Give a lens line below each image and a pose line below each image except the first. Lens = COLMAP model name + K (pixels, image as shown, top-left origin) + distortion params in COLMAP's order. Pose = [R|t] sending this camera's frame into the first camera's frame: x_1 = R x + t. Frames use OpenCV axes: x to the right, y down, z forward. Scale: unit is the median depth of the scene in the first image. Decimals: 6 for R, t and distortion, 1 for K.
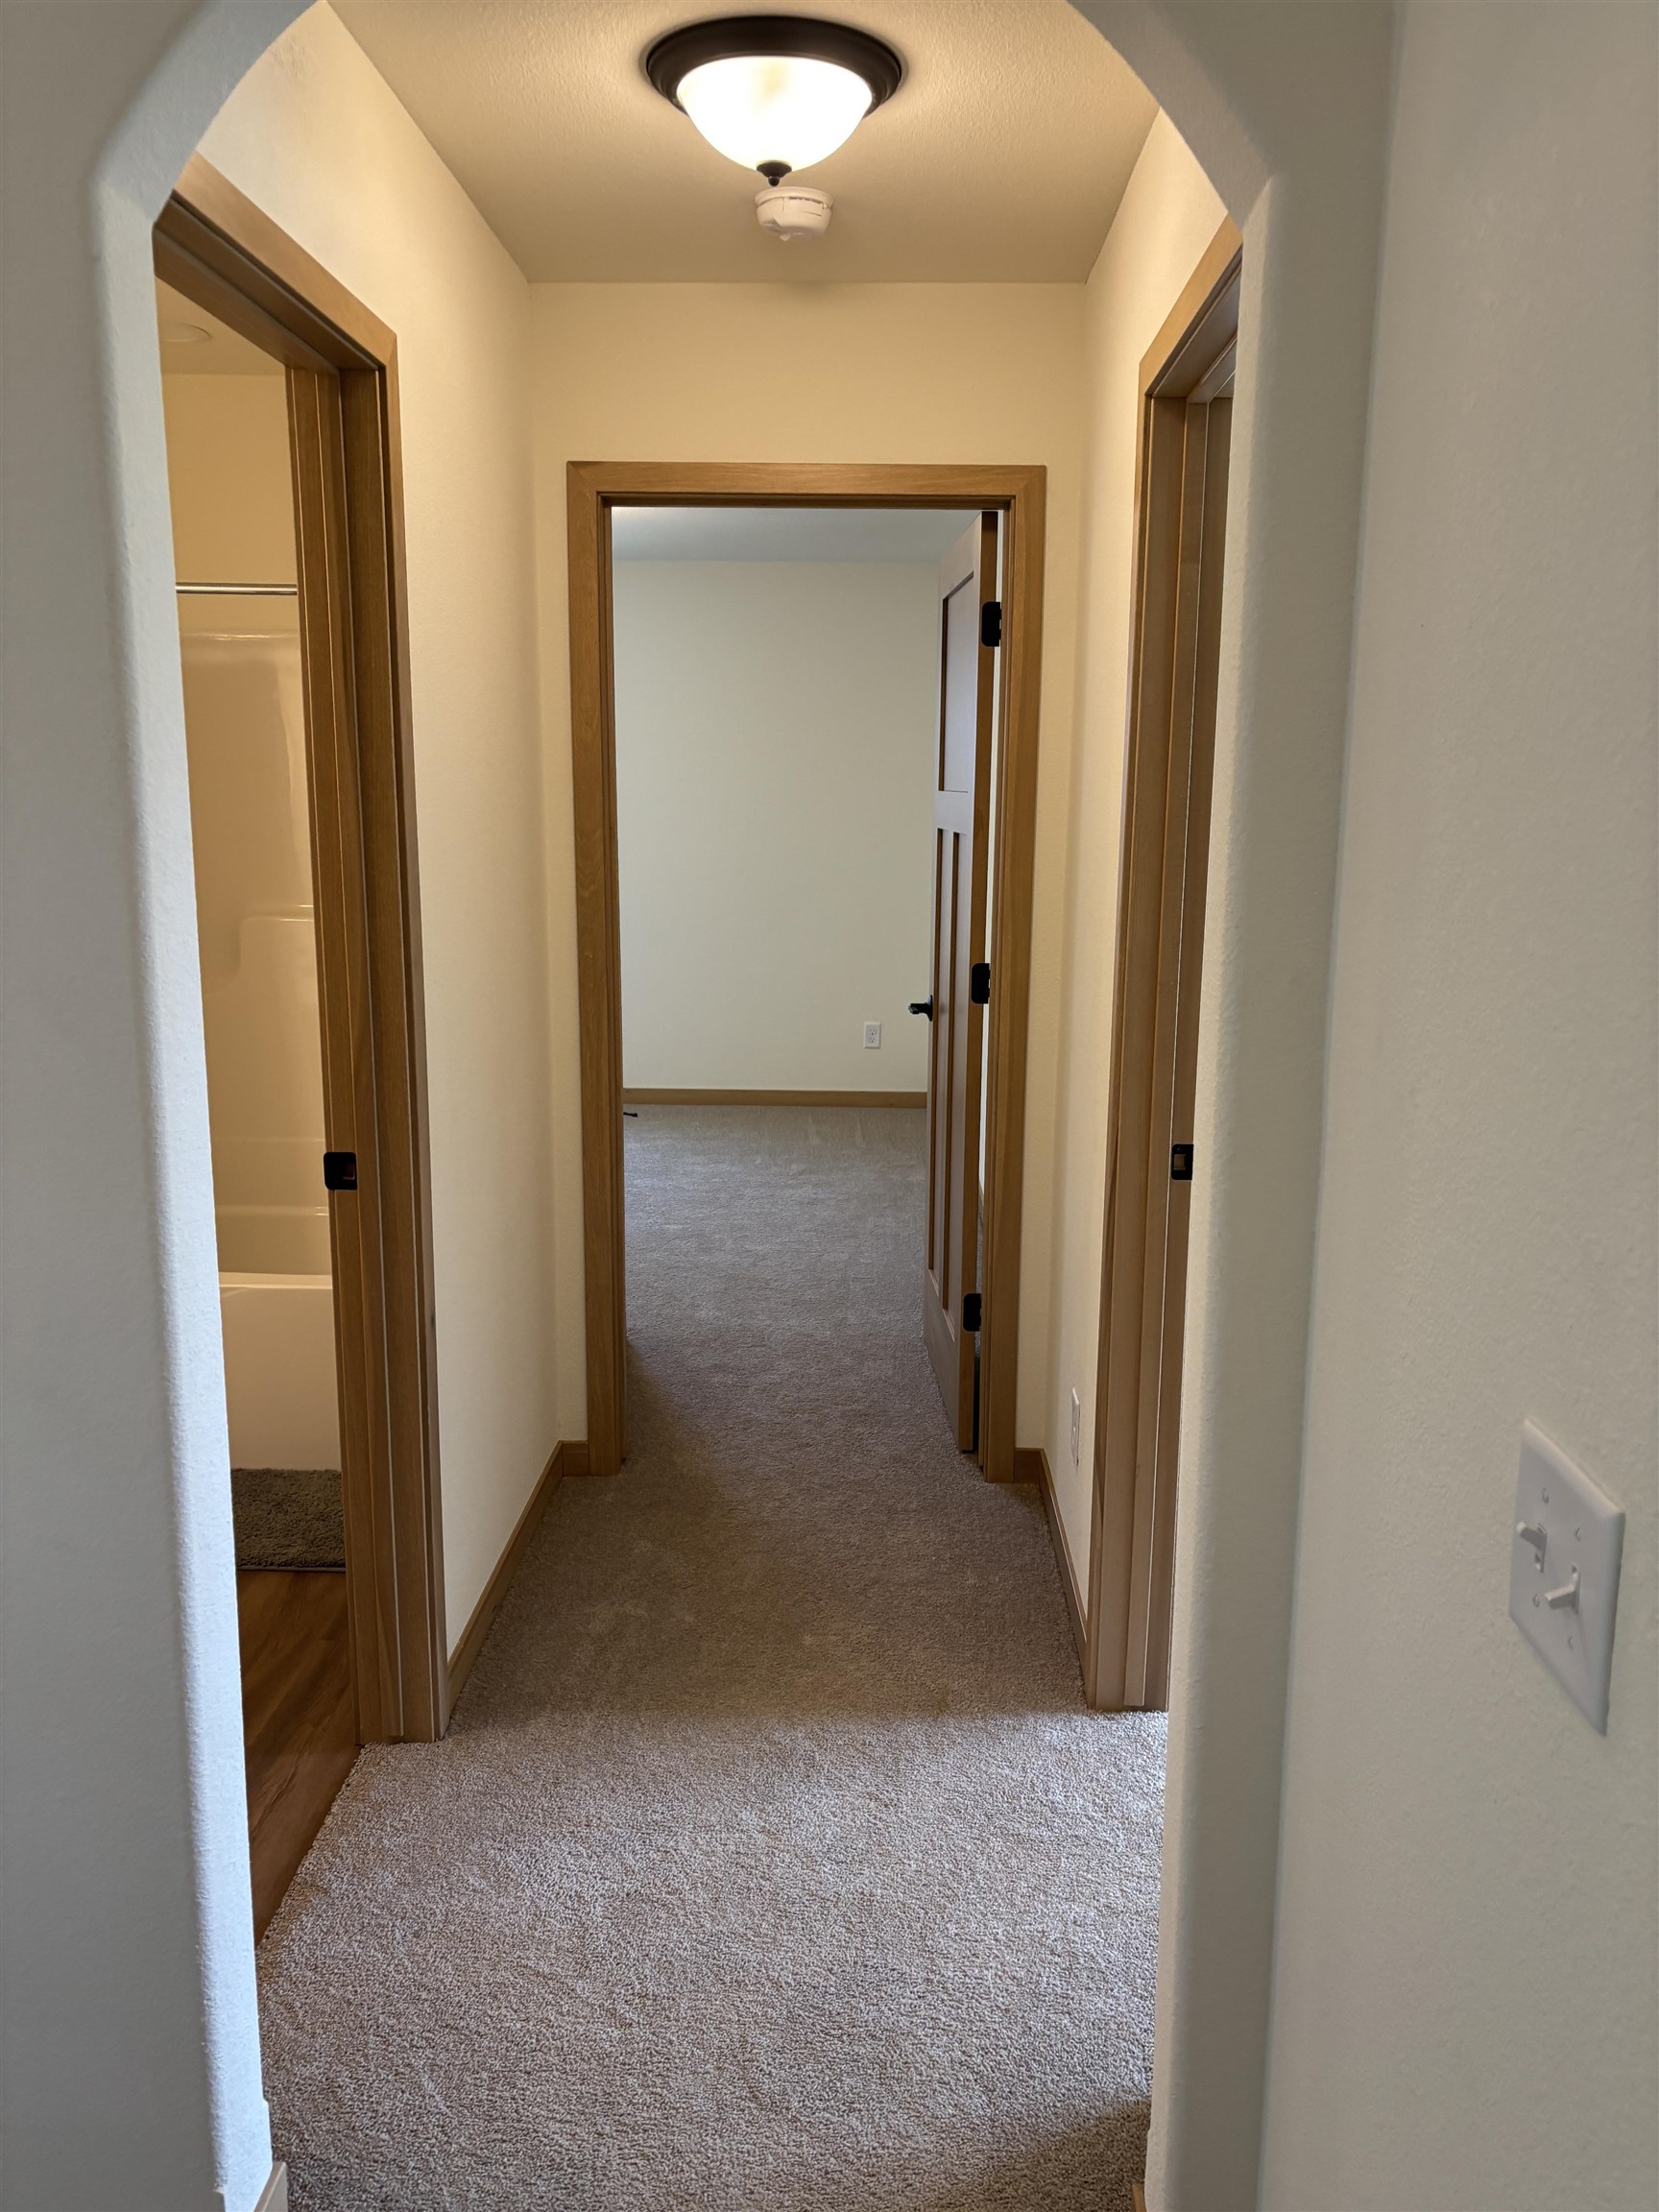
lens RADIAL K [[1670.5, 0, 837.4], [0, 1670.5, 1091.7], [0, 0, 1]] dist [0.056968, -0.062144]
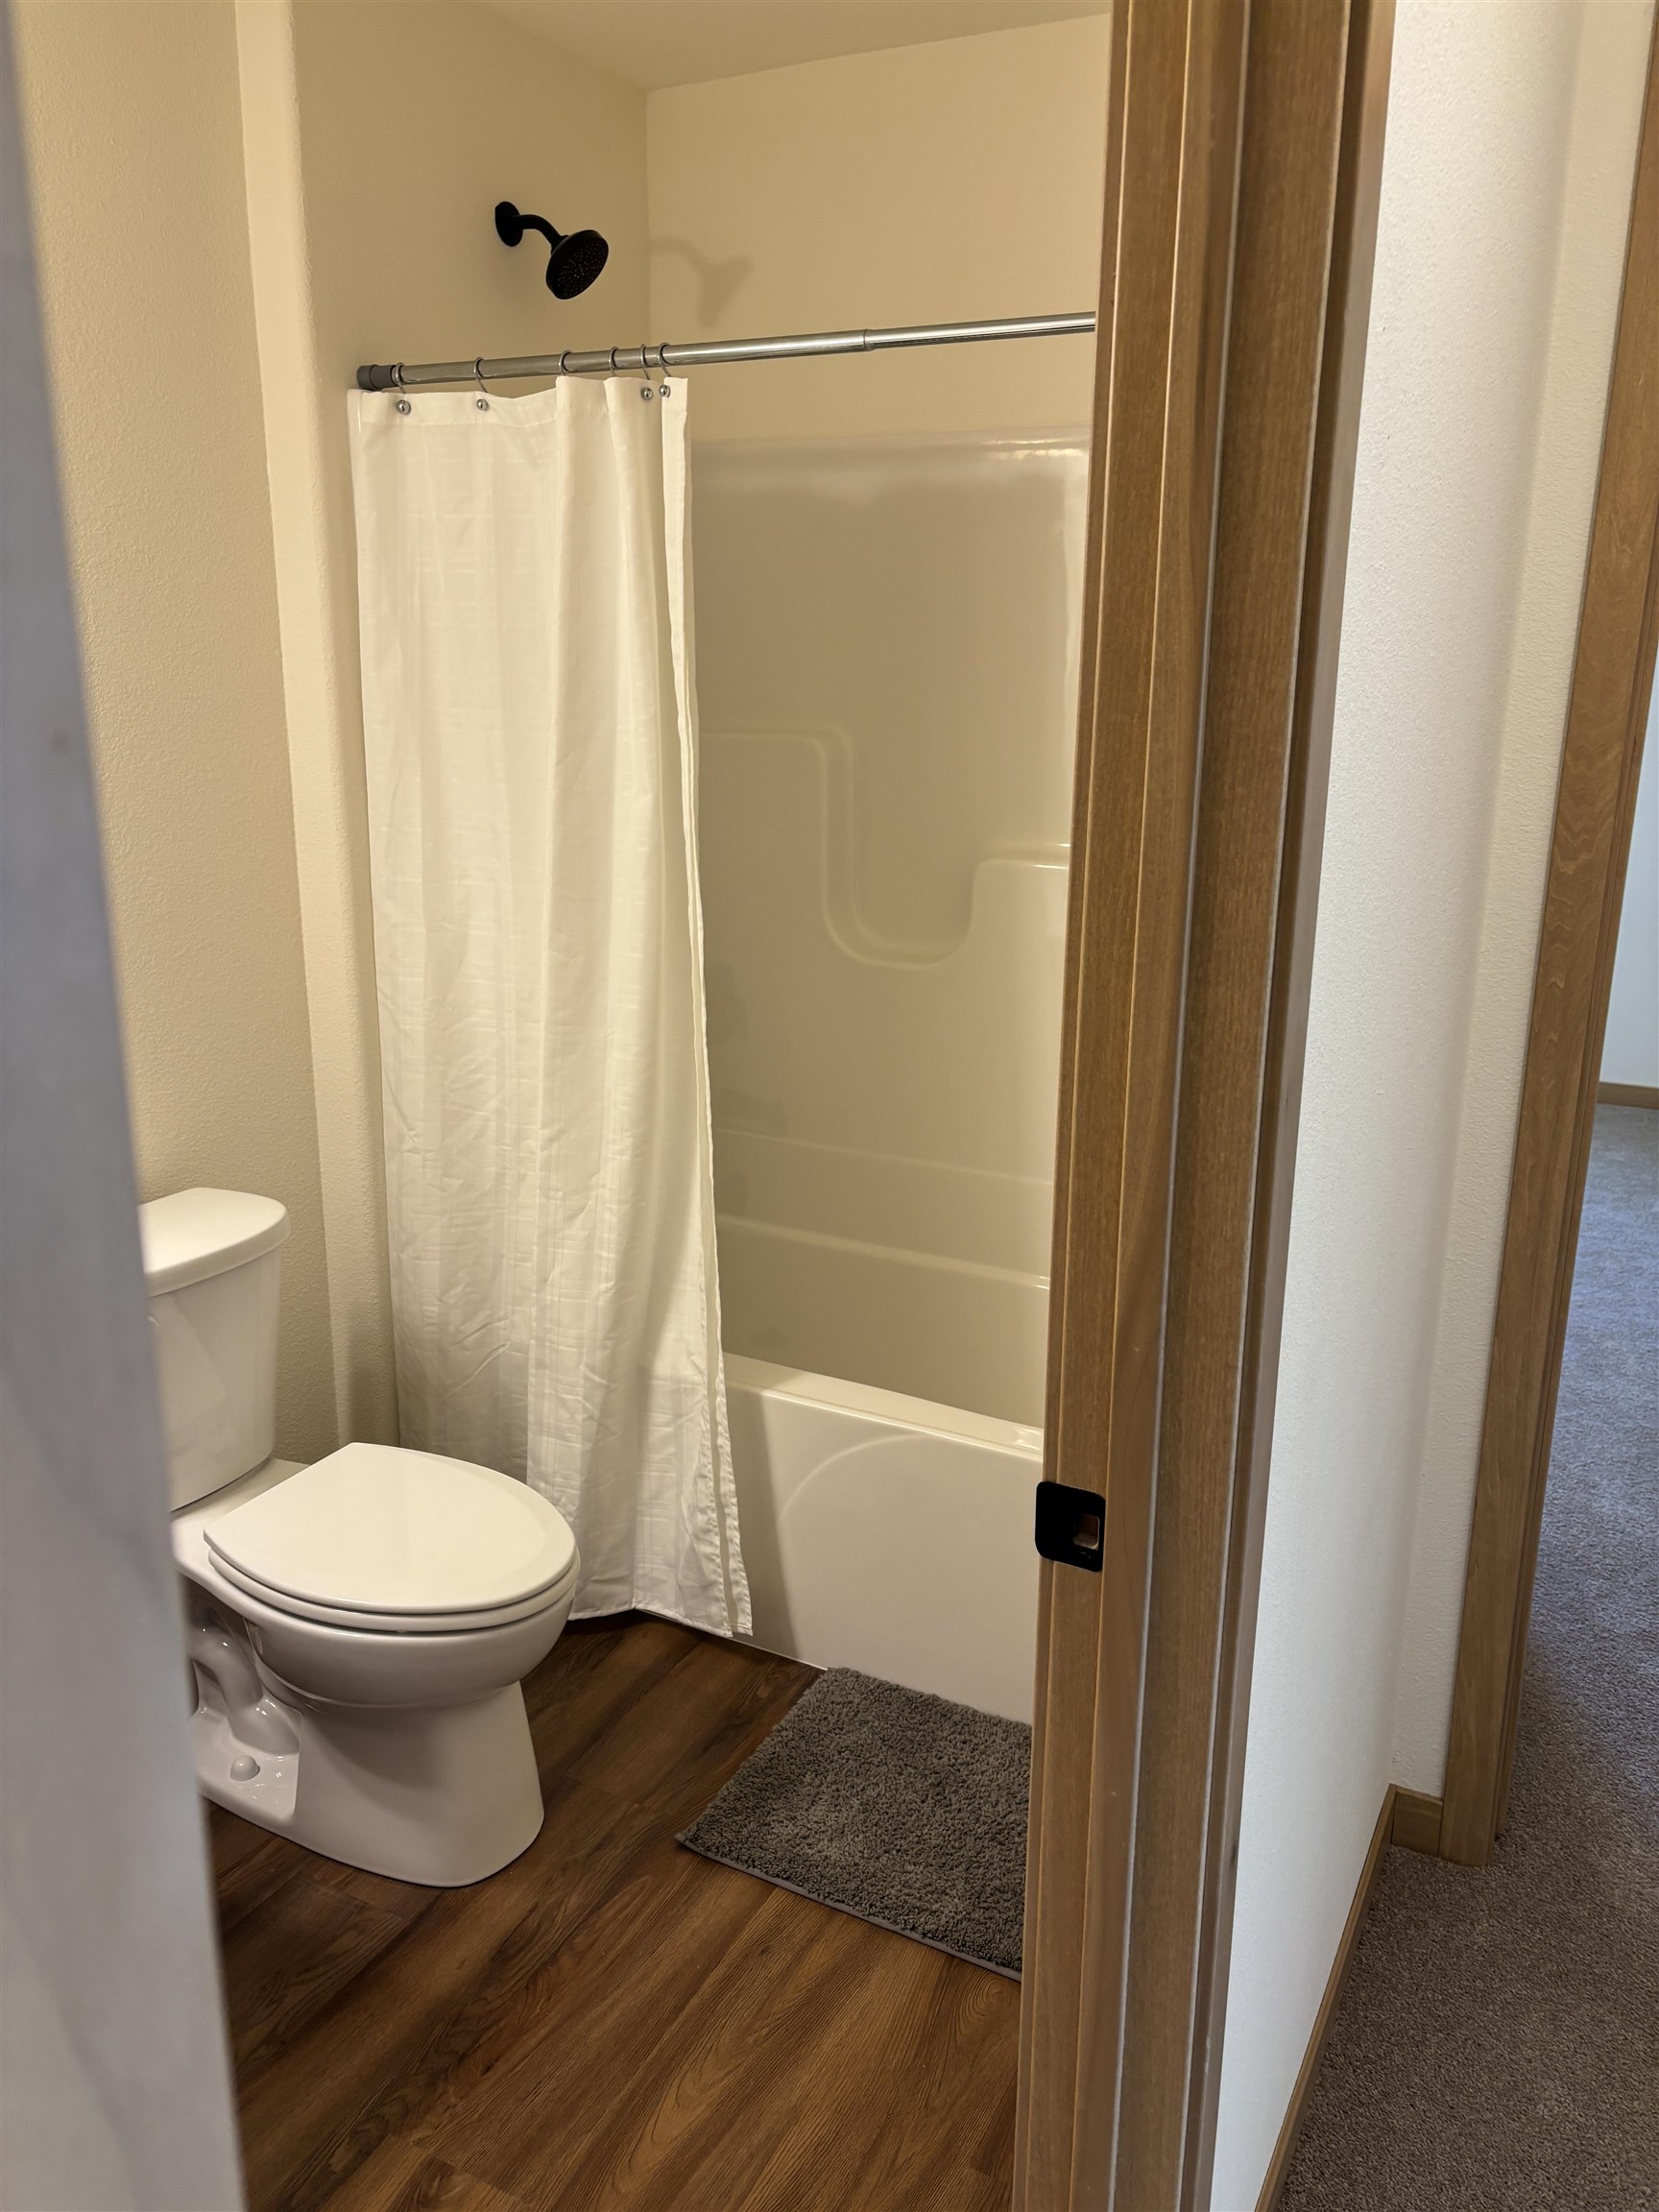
lens RADIAL K [[1670.5, 0, 837.4], [0, 1670.5, 1091.7], [0, 0, 1]] dist [0.056968, -0.062144]
pose [[0.904224, 0.108636, -0.413009, -0.136903], [-0.078708, 0.992930, 0.088857, -0.080168], [0.419742, -0.047839, 0.906382, 0.436542]]
